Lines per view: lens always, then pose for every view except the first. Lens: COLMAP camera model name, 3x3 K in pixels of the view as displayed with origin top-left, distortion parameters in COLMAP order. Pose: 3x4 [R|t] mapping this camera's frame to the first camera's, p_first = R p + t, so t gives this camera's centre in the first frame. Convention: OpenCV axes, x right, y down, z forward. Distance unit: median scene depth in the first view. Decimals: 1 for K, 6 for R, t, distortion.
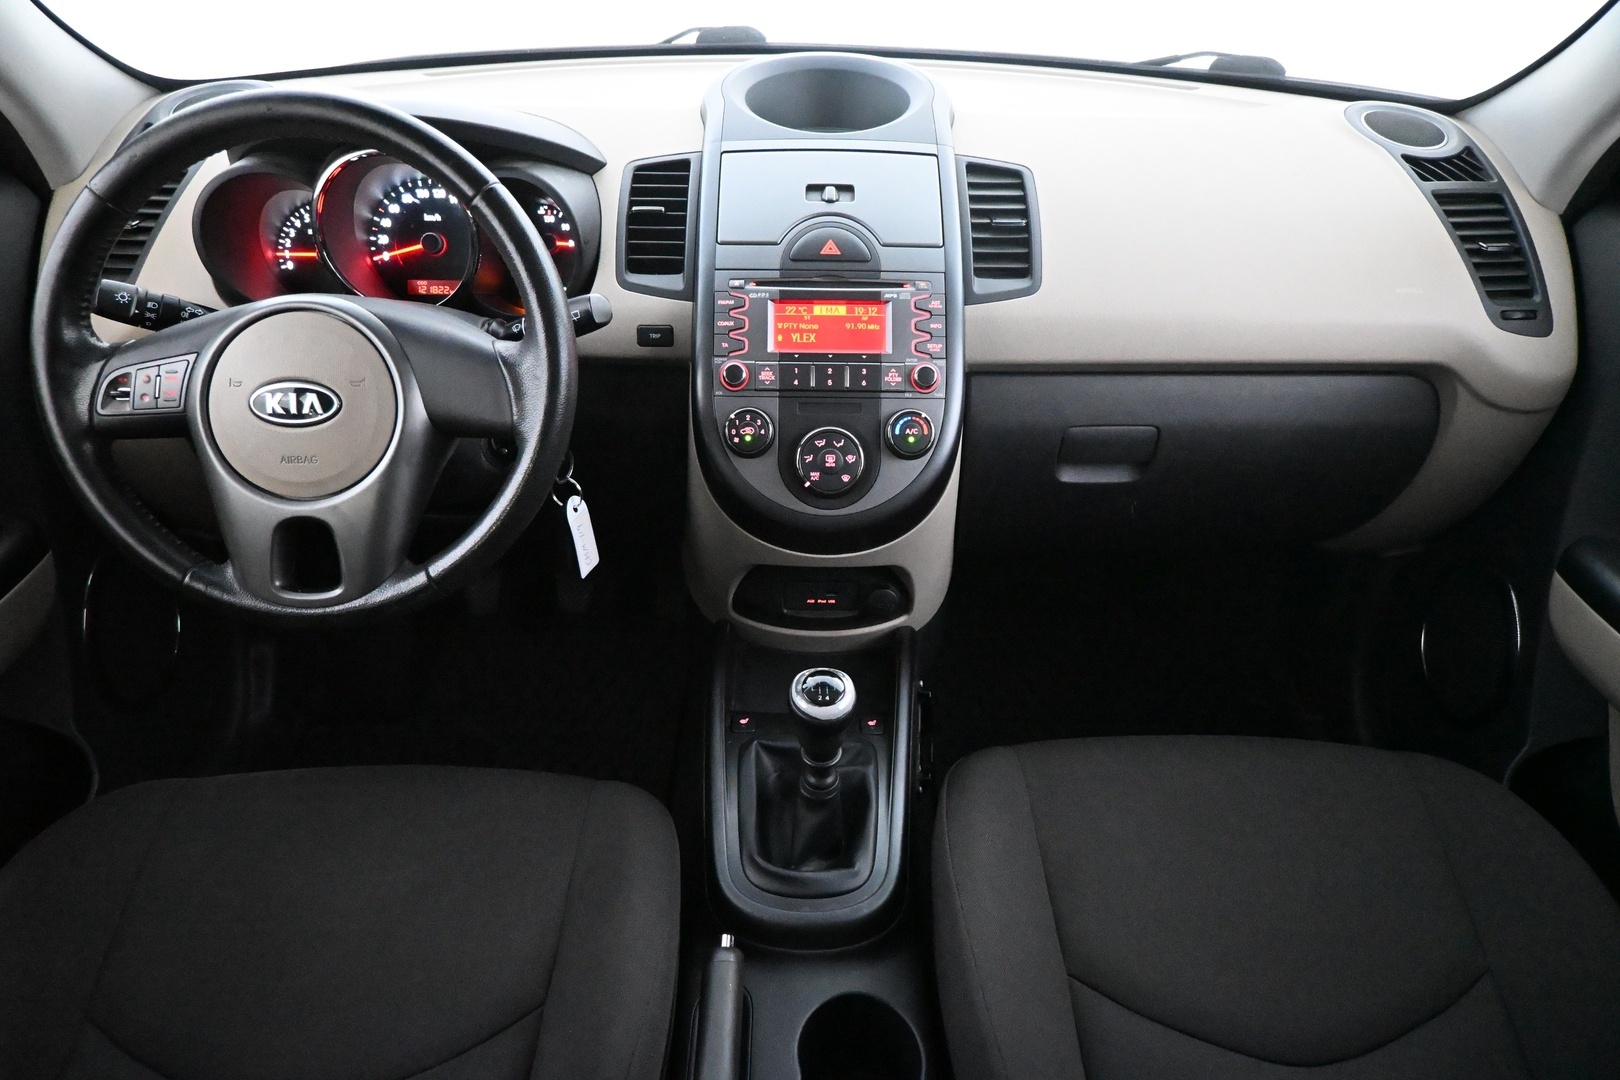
lens RADIAL K [[1130.1, 0, 809.6], [0, 1130.1, 537.1], [0, 0, 1]] dist [0.039431, 0.000289]
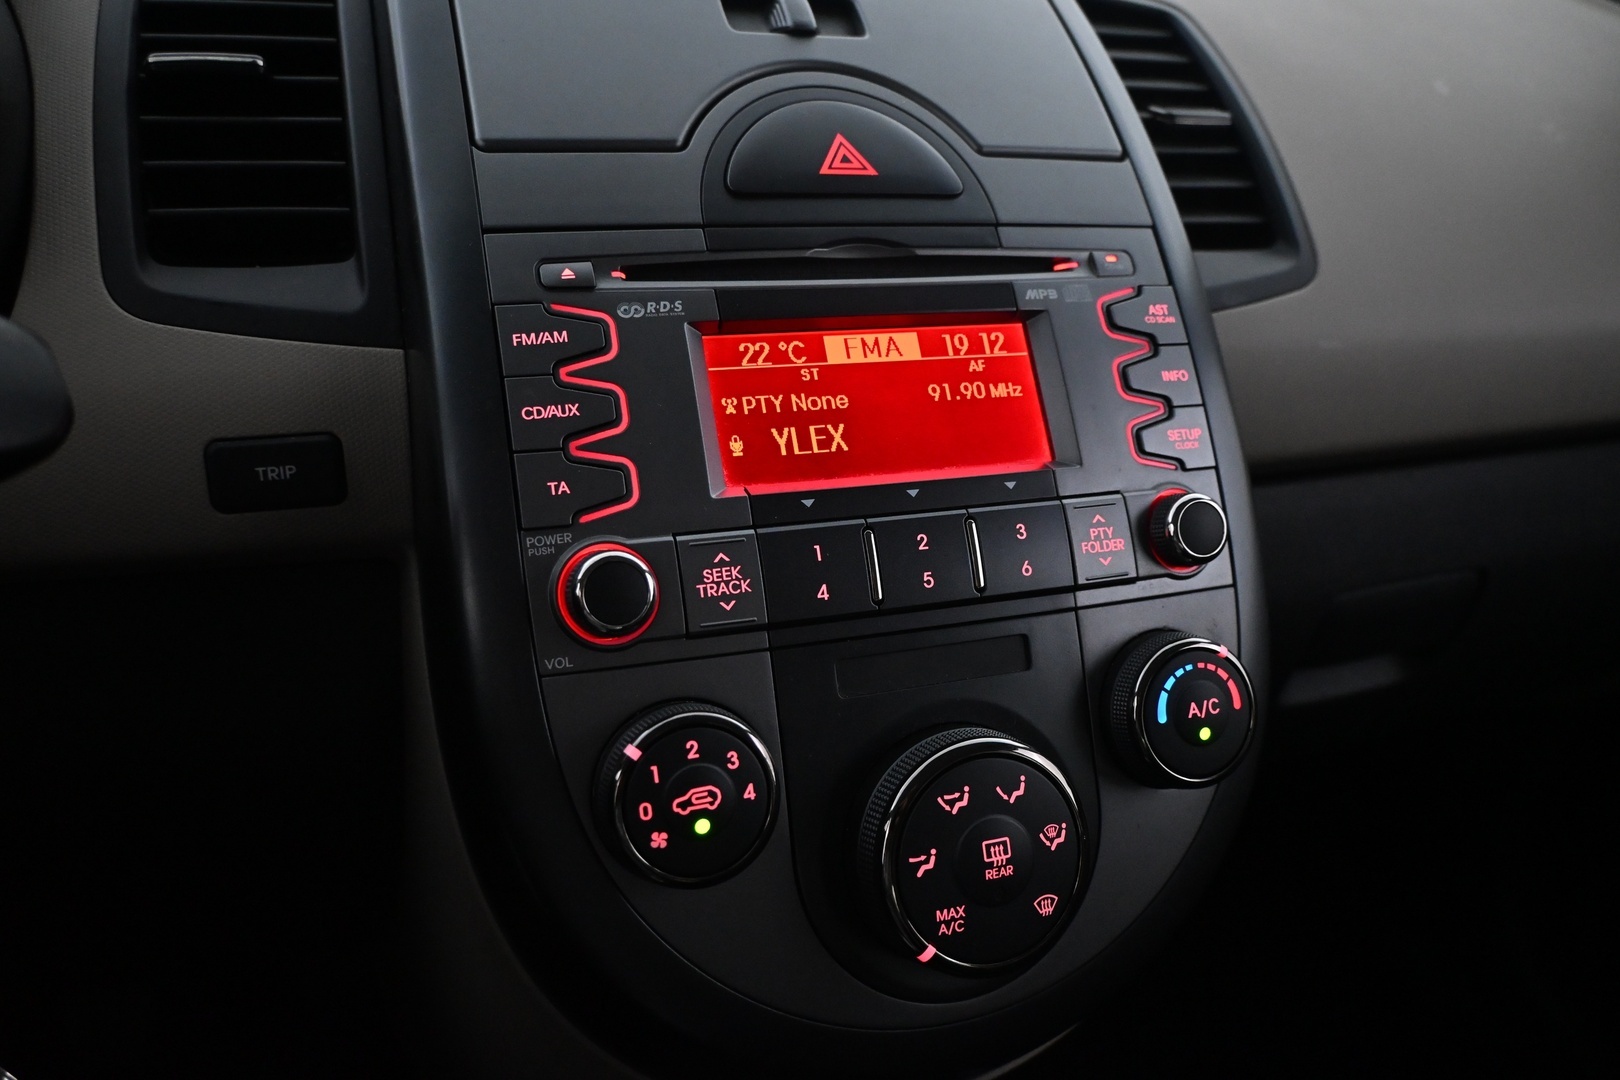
lens RADIAL K [[1184.9, 0, 809.4], [0, 1184.9, 547.2], [0, 0, 1]] dist [0.003047, 0.003405]
pose [[0.945785, -0.104876, 0.307394, -0.106580], [0.123923, 0.991357, -0.043054, -0.133643], [-0.300222, 0.078813, 0.950608, 0.698444]]
